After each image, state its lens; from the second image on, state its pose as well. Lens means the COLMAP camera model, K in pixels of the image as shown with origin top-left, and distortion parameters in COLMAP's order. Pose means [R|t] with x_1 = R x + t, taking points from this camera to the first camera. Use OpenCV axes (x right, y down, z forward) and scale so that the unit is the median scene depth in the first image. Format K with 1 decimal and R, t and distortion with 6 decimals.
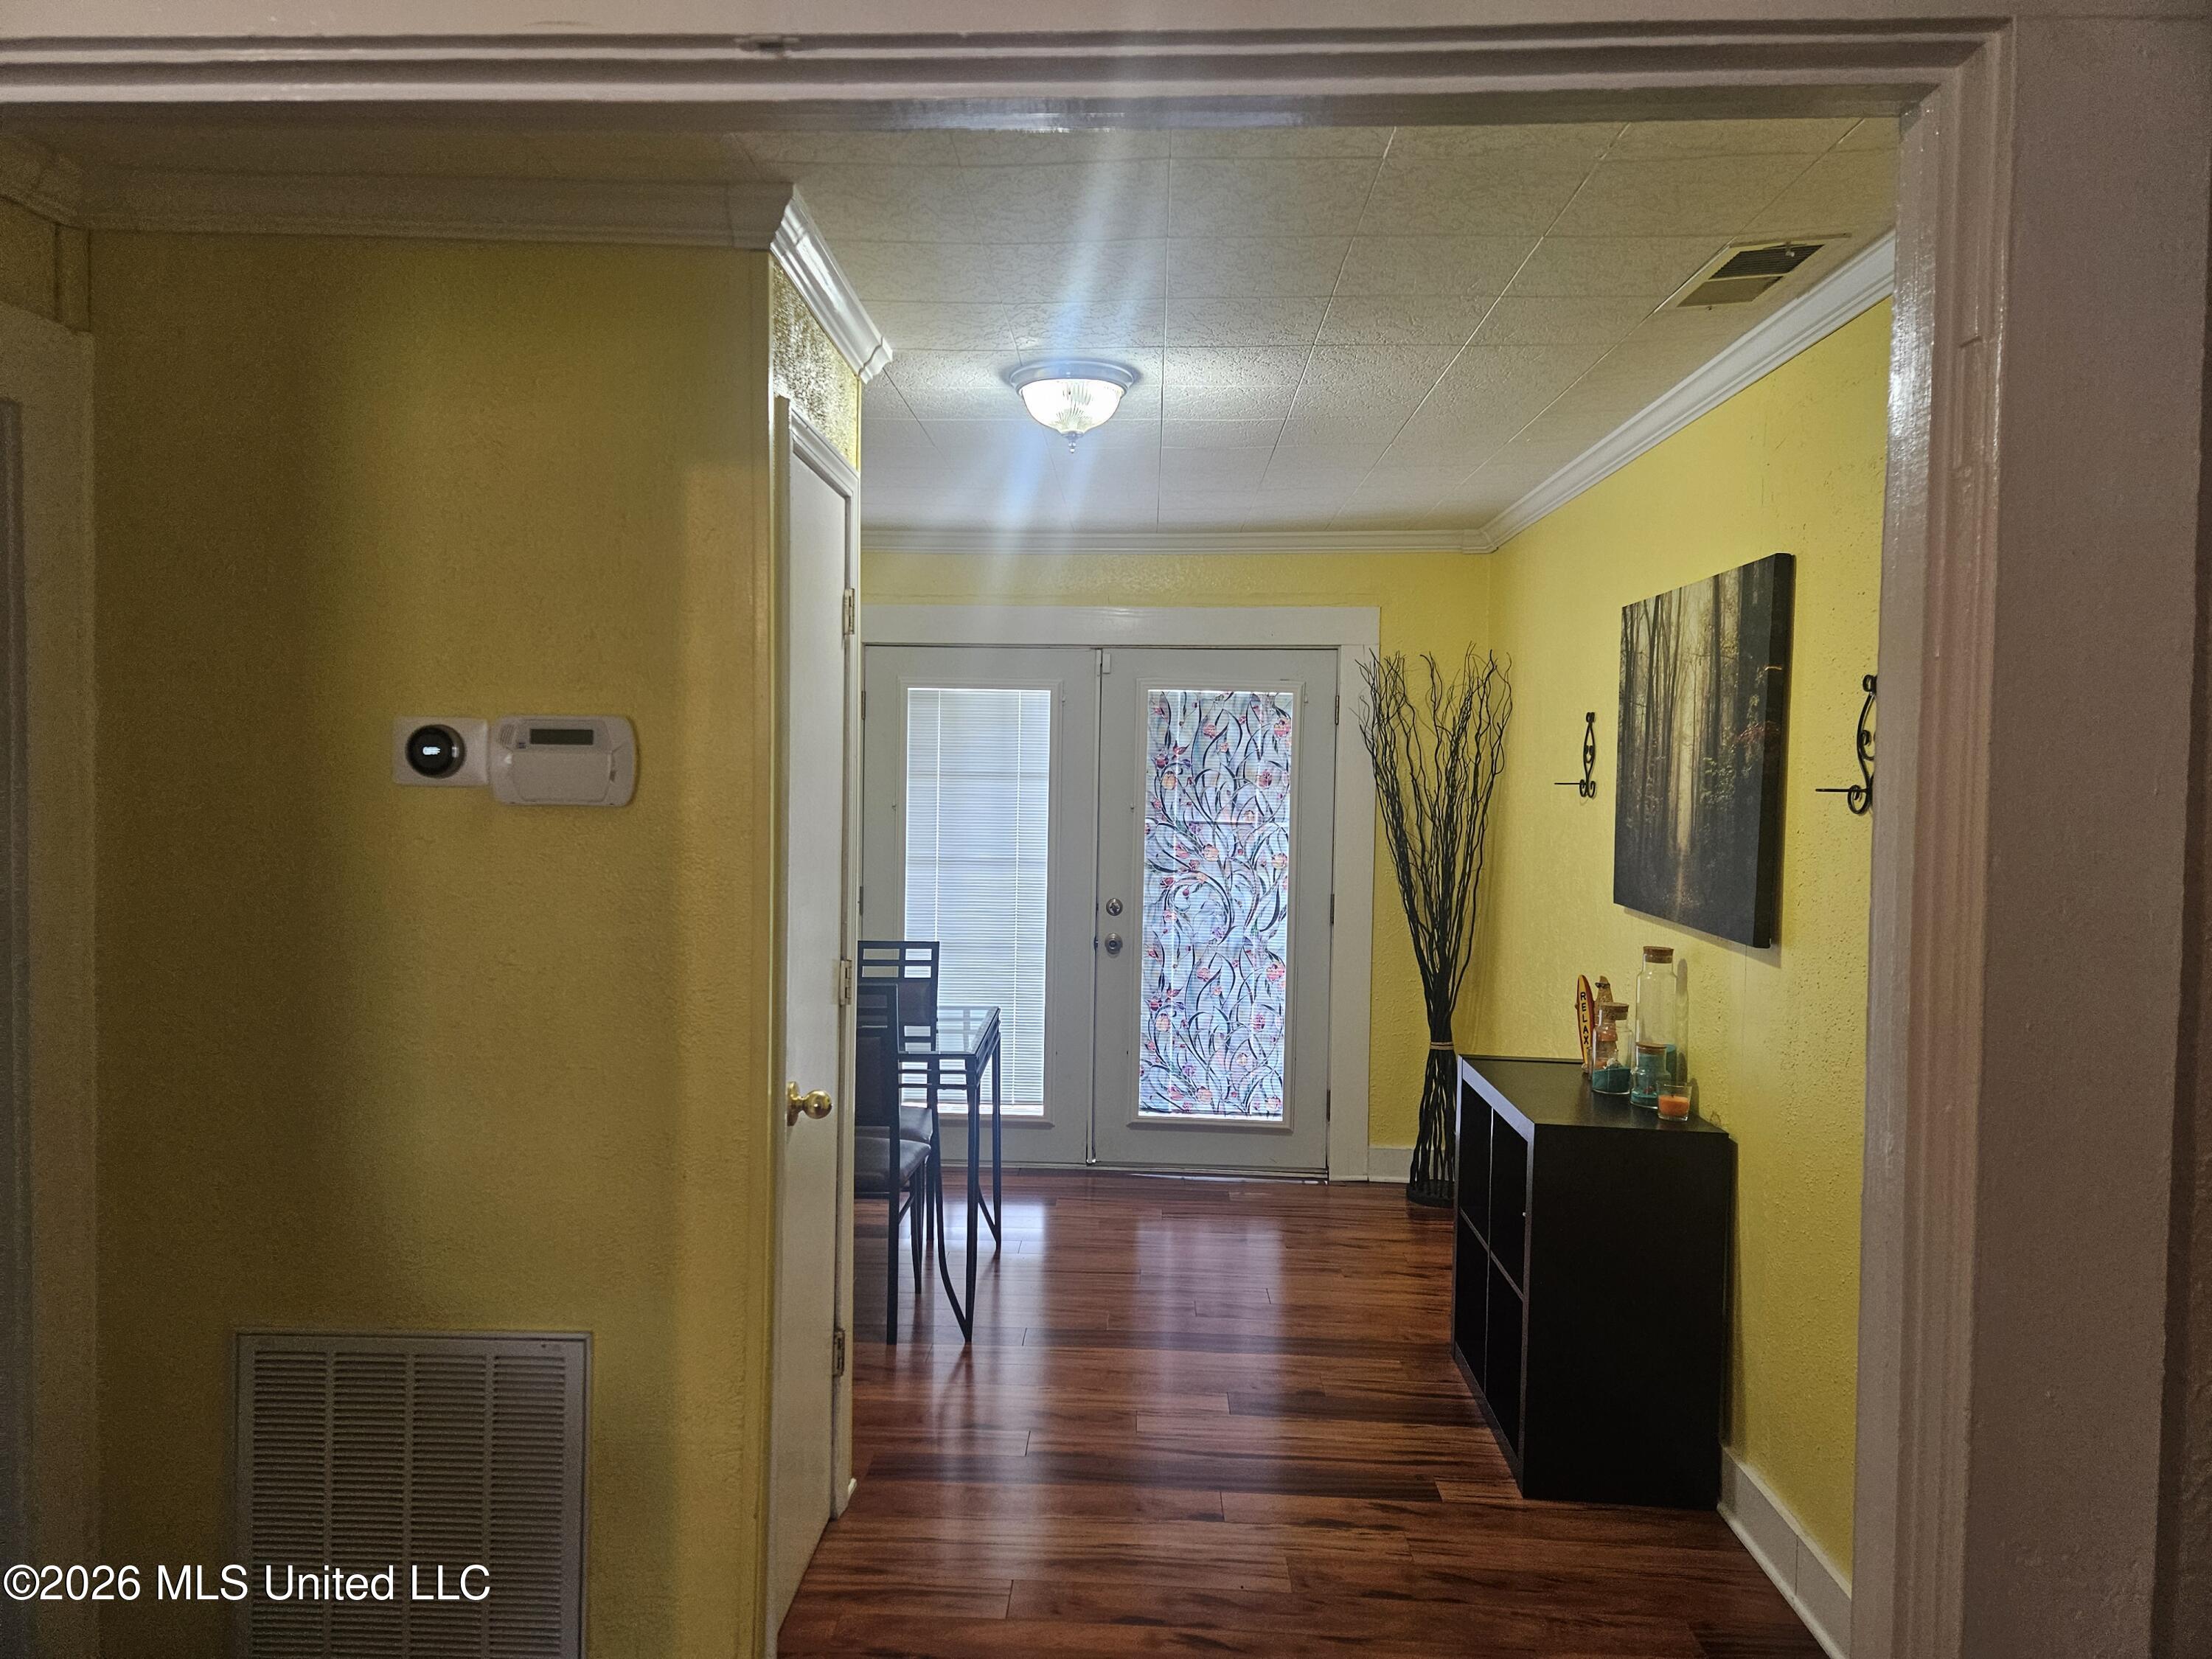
lens RADIAL K [[1481.8, 0, 1061.3], [0, 1481.8, 818.8], [0, 0, 1]] dist [0.072592, -0.063048]
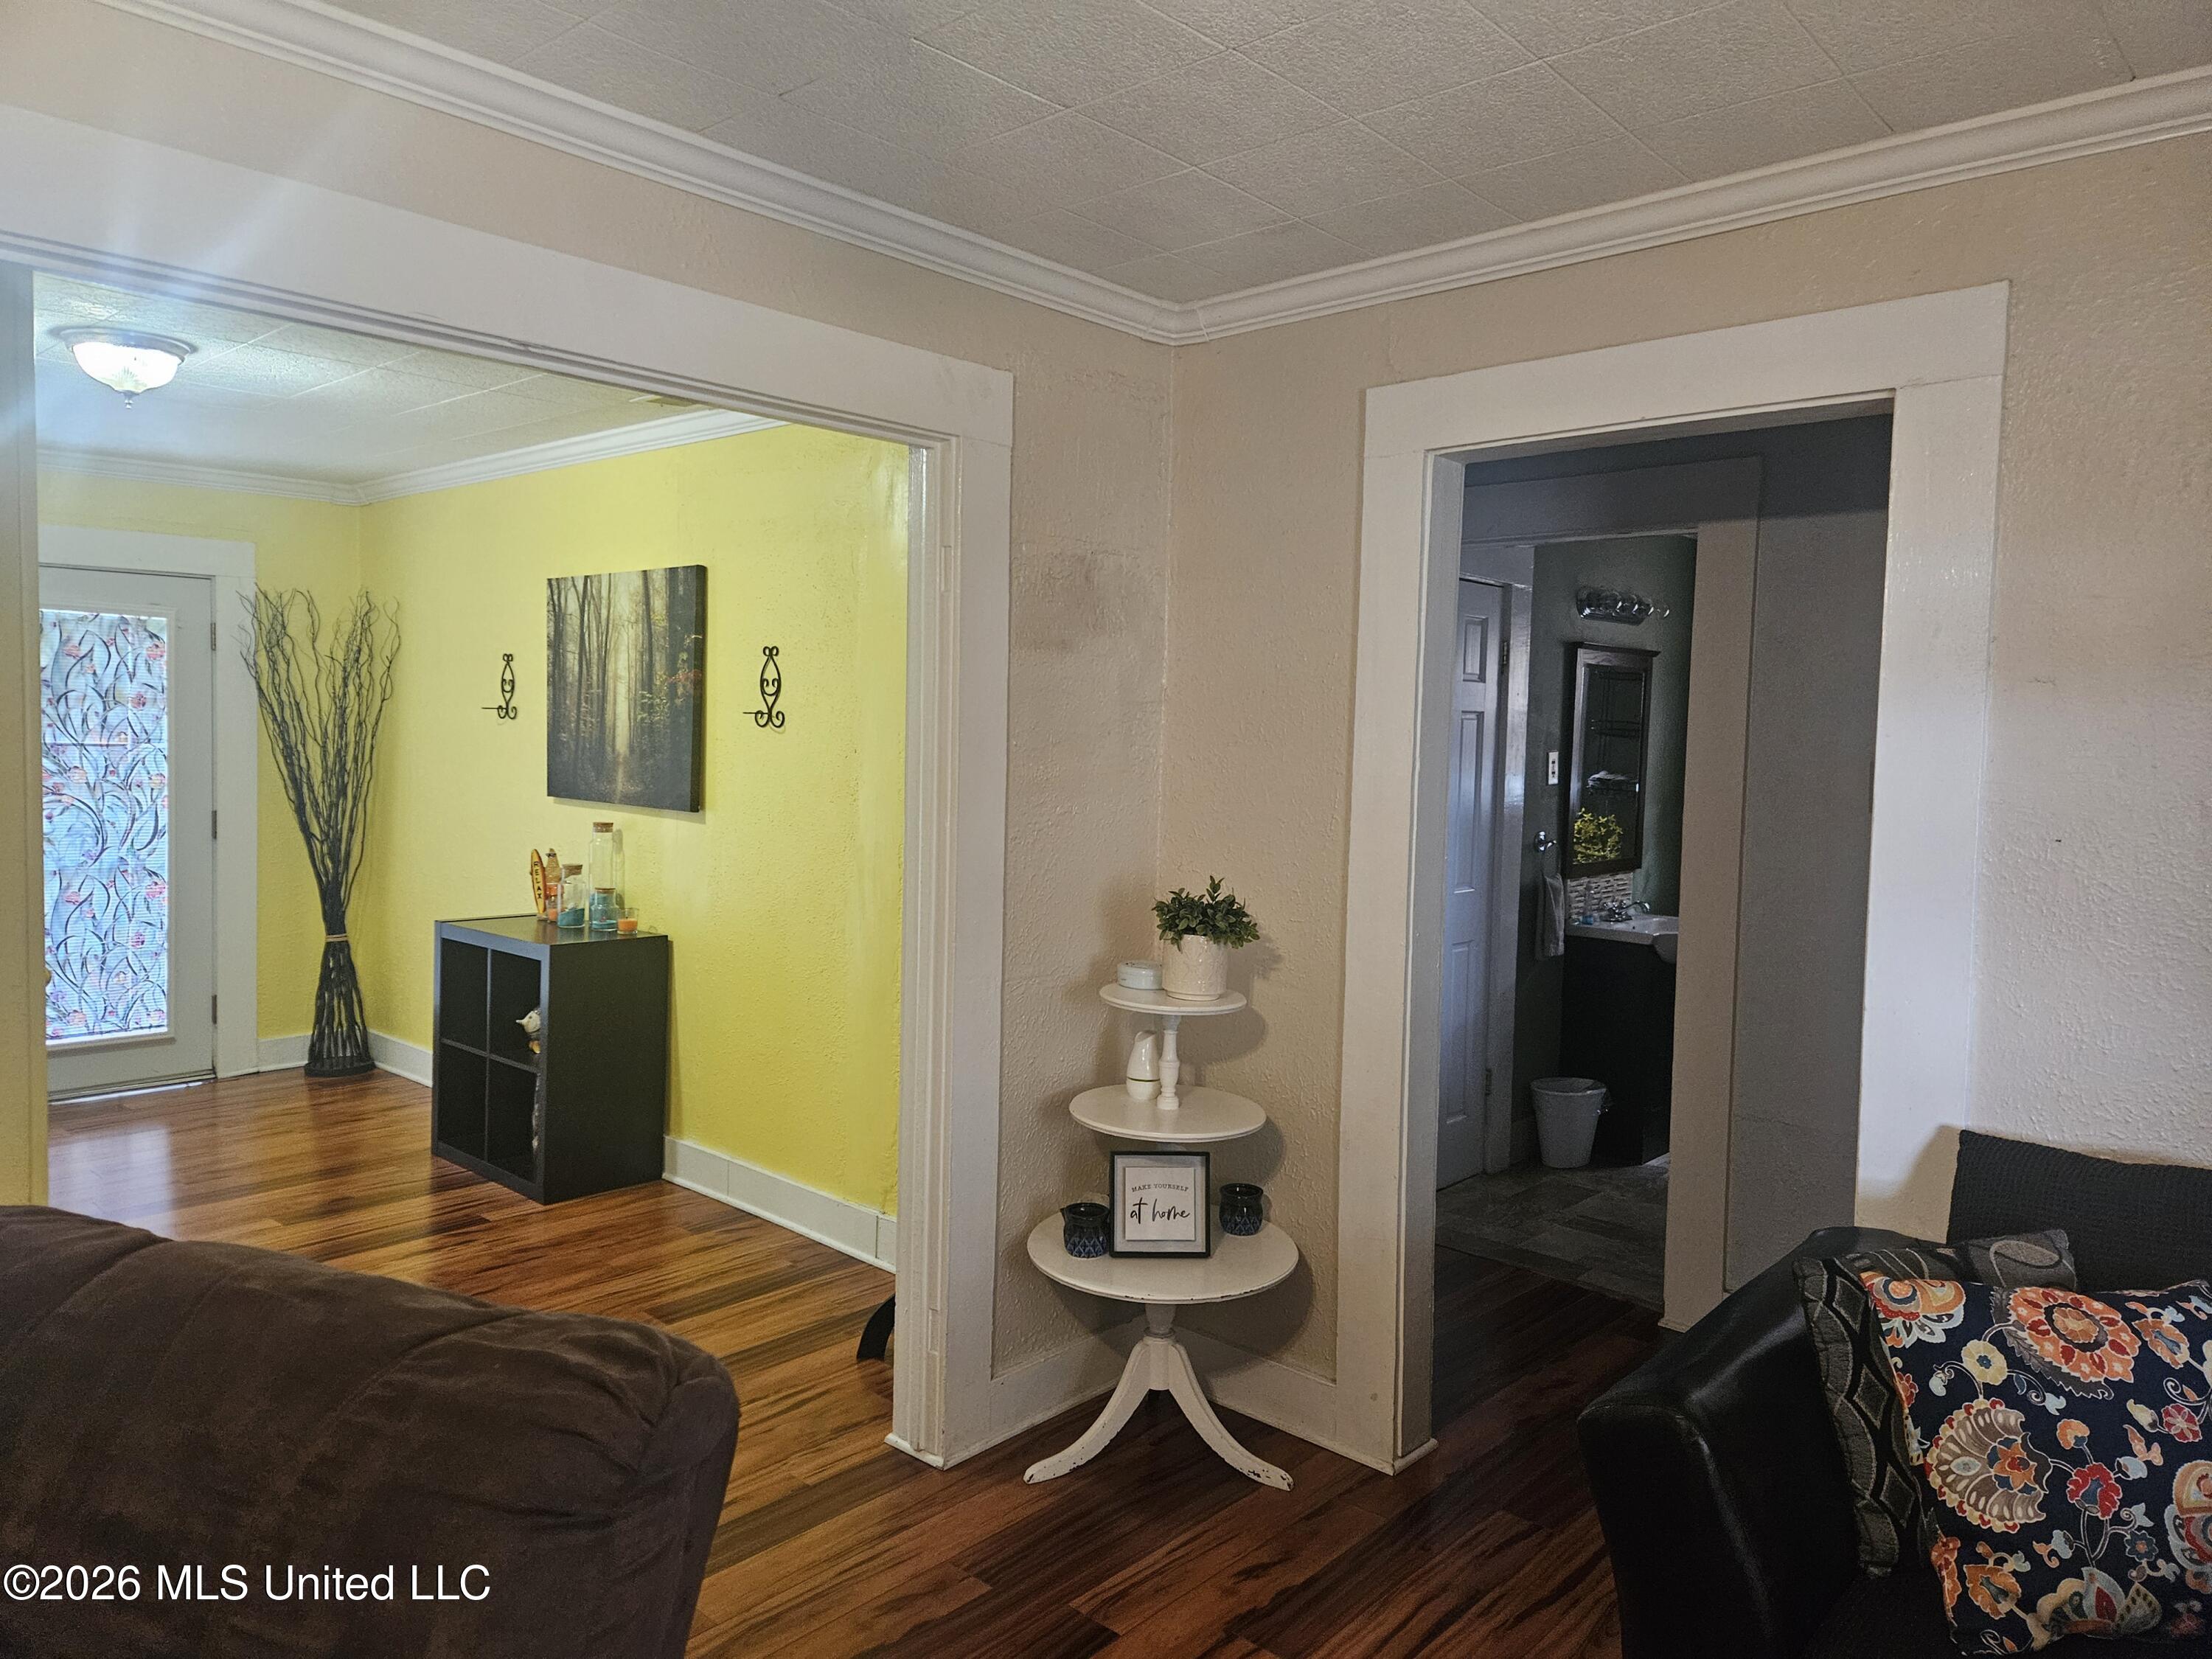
lens RADIAL K [[1481.8, 0, 1139.0], [0, 1481.8, 806.5], [0, 0, 1]] dist [0.072592, -0.063048]
pose [[0.616959, -0.043142, 0.785812, -0.259293], [0.012855, 0.998916, 0.044748, 0.008051], [-0.786890, -0.017506, 0.616845, -0.185850]]
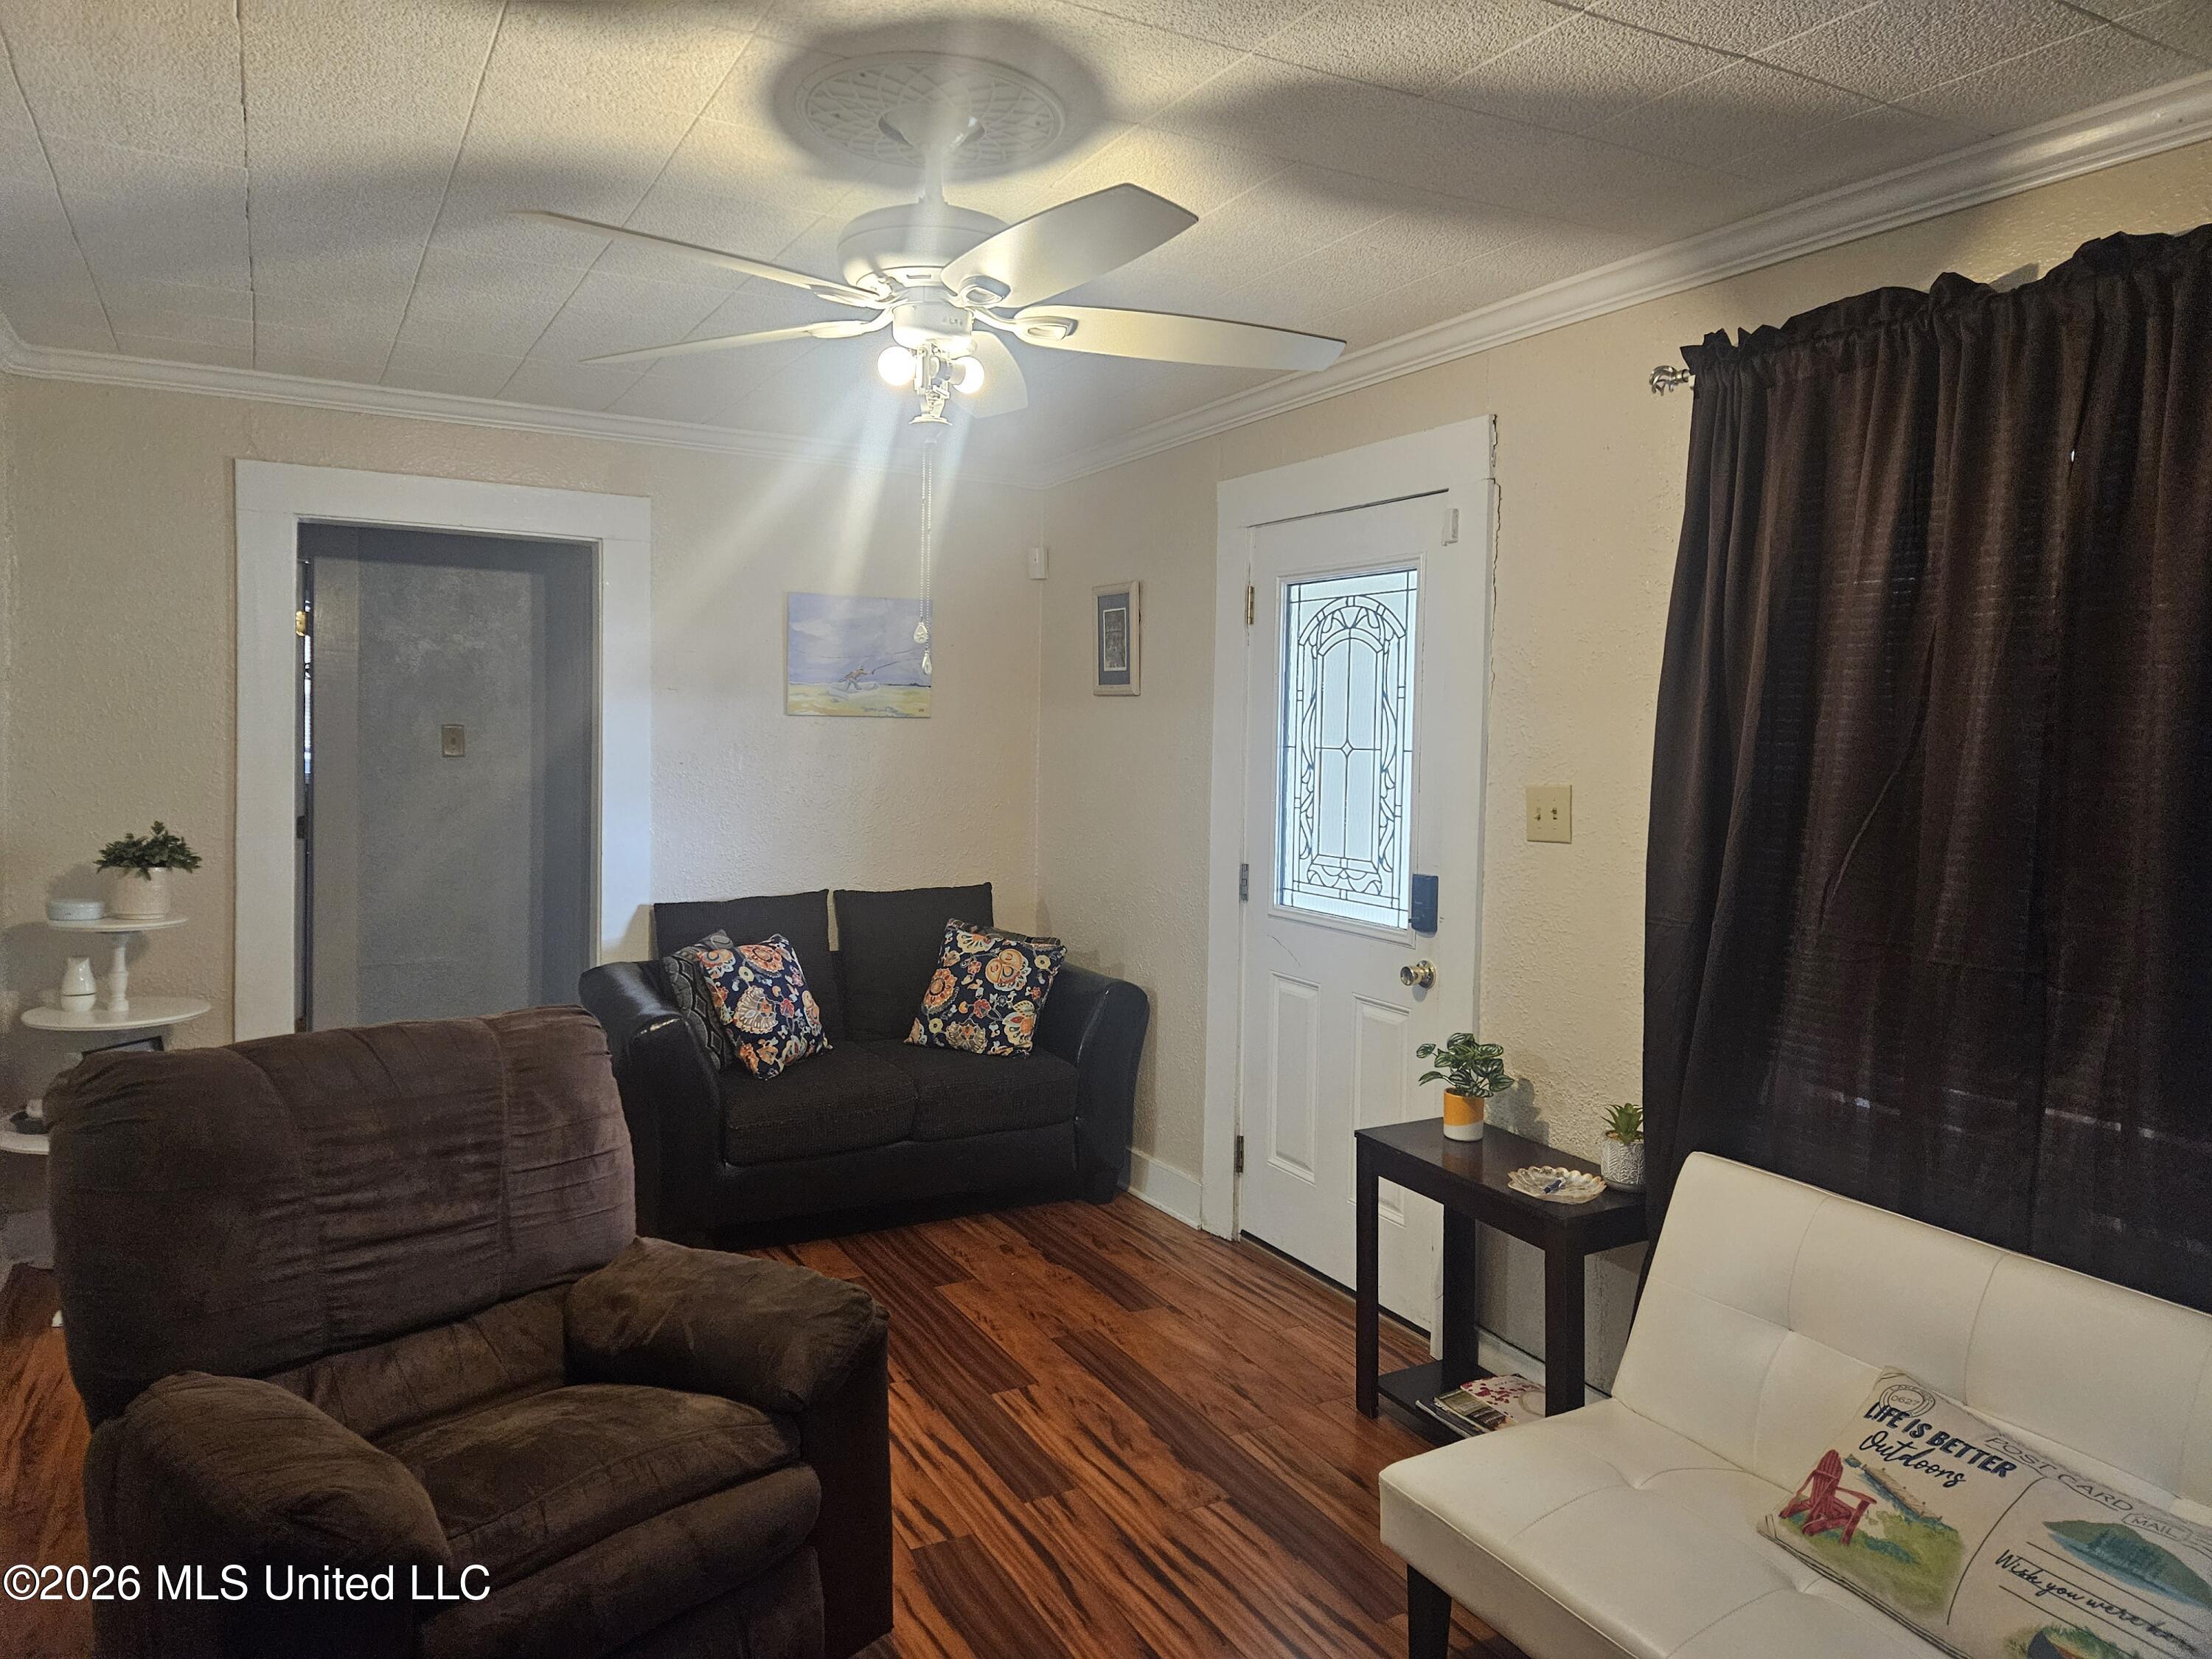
lens RADIAL K [[1481.8, 0, 1068.5], [0, 1481.8, 791.4], [0, 0, 1]] dist [0.072592, -0.063048]
pose [[-0.519318, -0.062700, 0.852278, -0.650574], [-0.002965, 0.997431, 0.071572, -0.008468], [-0.854576, 0.034641, -0.518170, 0.129701]]
